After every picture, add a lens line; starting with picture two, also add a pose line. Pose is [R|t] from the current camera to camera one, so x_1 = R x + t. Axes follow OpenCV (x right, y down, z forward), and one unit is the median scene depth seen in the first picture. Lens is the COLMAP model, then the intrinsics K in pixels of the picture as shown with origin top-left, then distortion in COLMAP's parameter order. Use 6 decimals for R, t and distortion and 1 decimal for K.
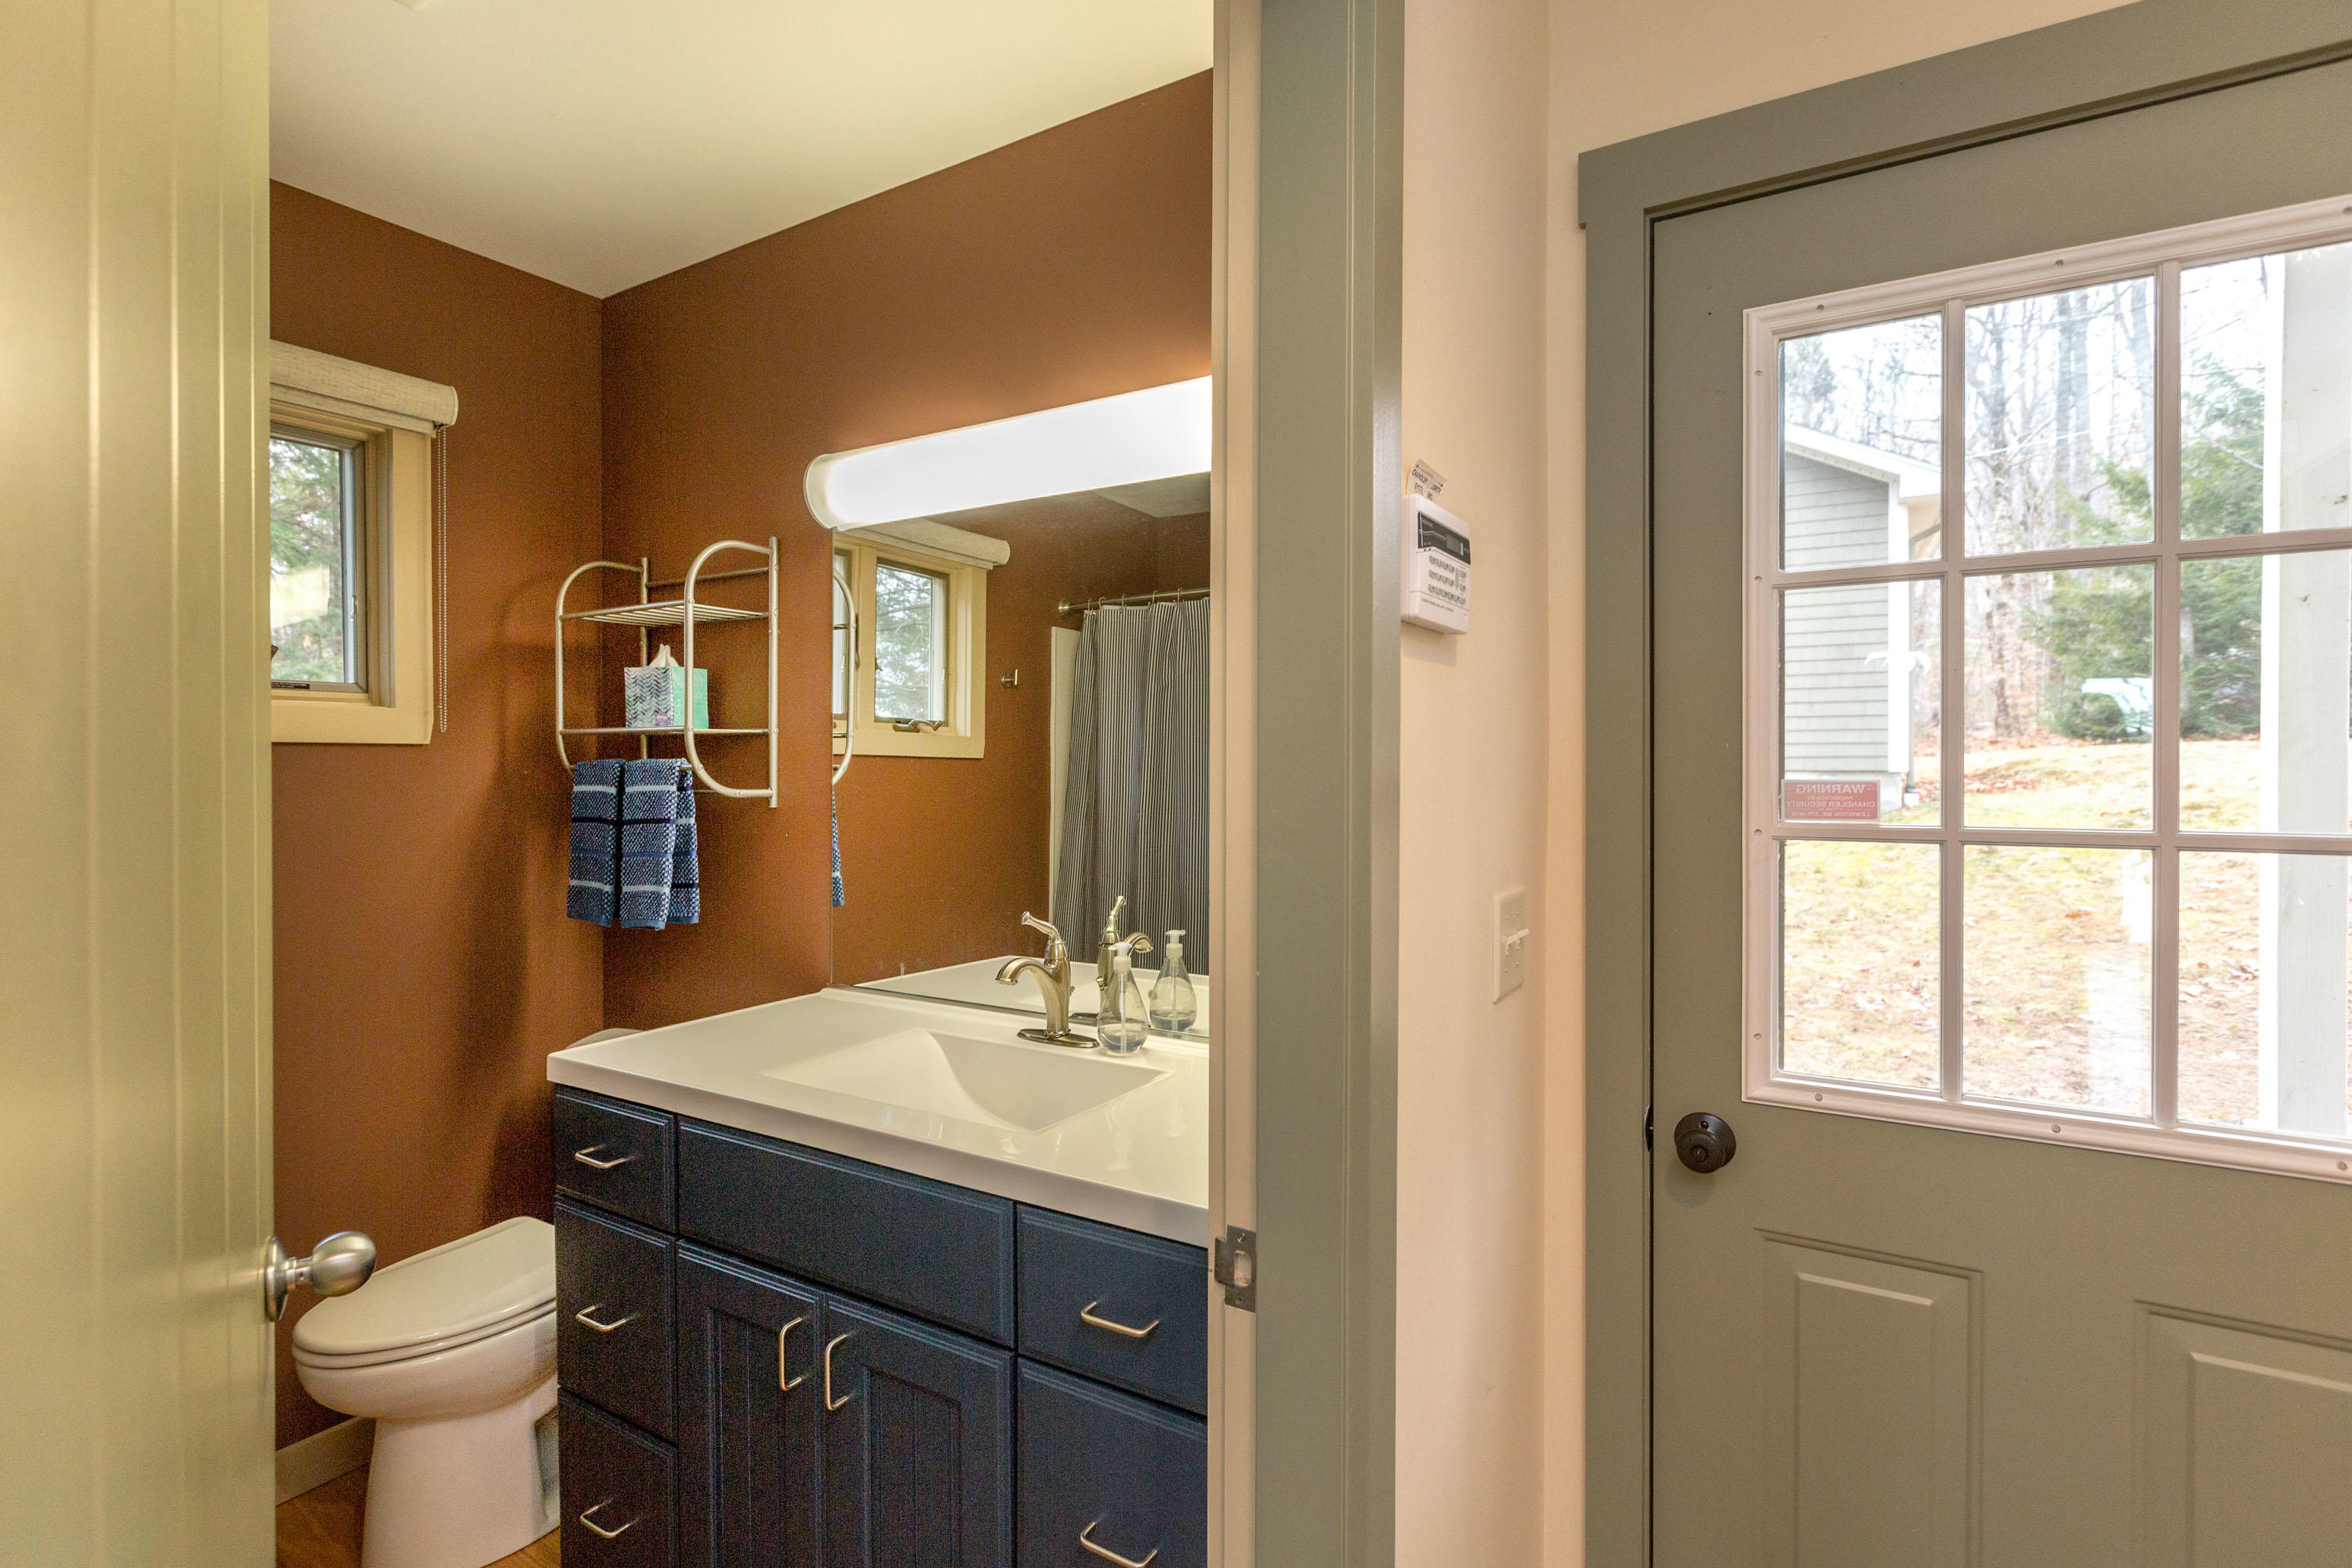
lens RADIAL K [[1143.7, 0, 1174.3], [0, 1143.7, 781.5], [0, 0, 1]] dist [-0.012300, -0.000226]
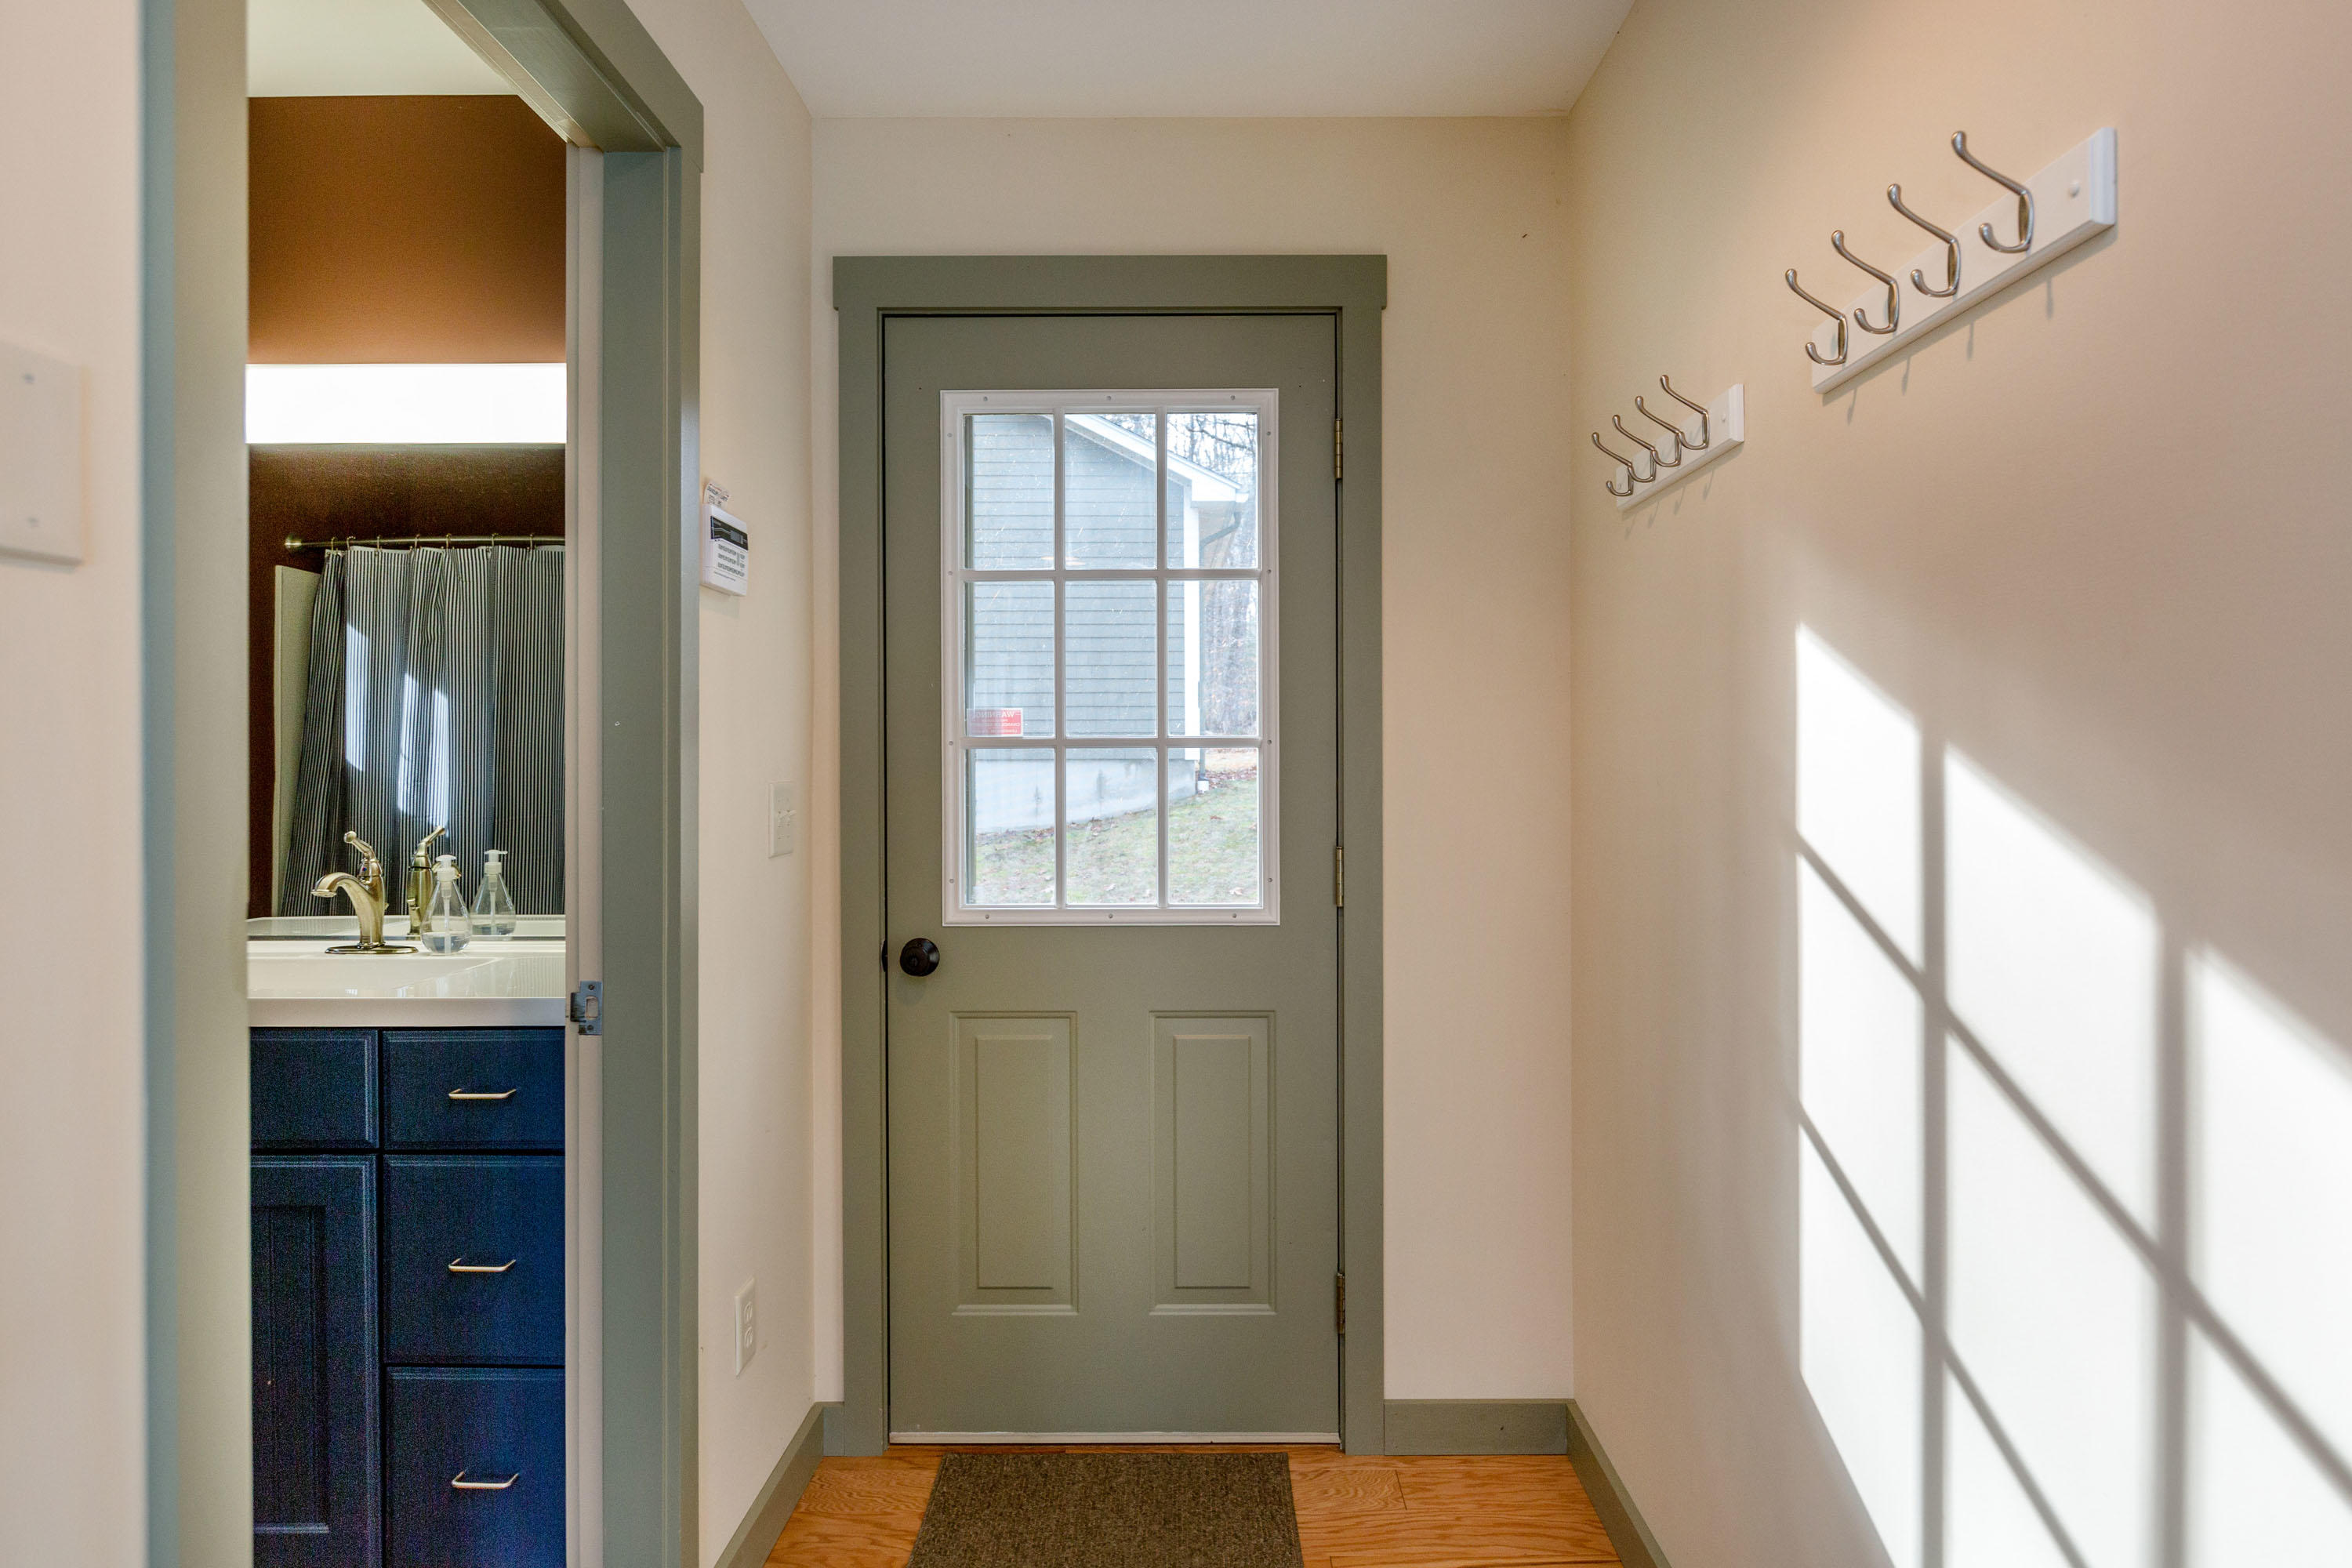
lens RADIAL K [[1372.8, 0, 1183.2], [0, 1372.8, 779.2], [0, 0, 1]] dist [-0.002337, -0.001286]
pose [[0.862591, -0.002649, 0.505895, -0.131782], [0.005575, 0.999975, -0.004270, 0.099758], [-0.505871, 0.006504, 0.862585, -0.690738]]
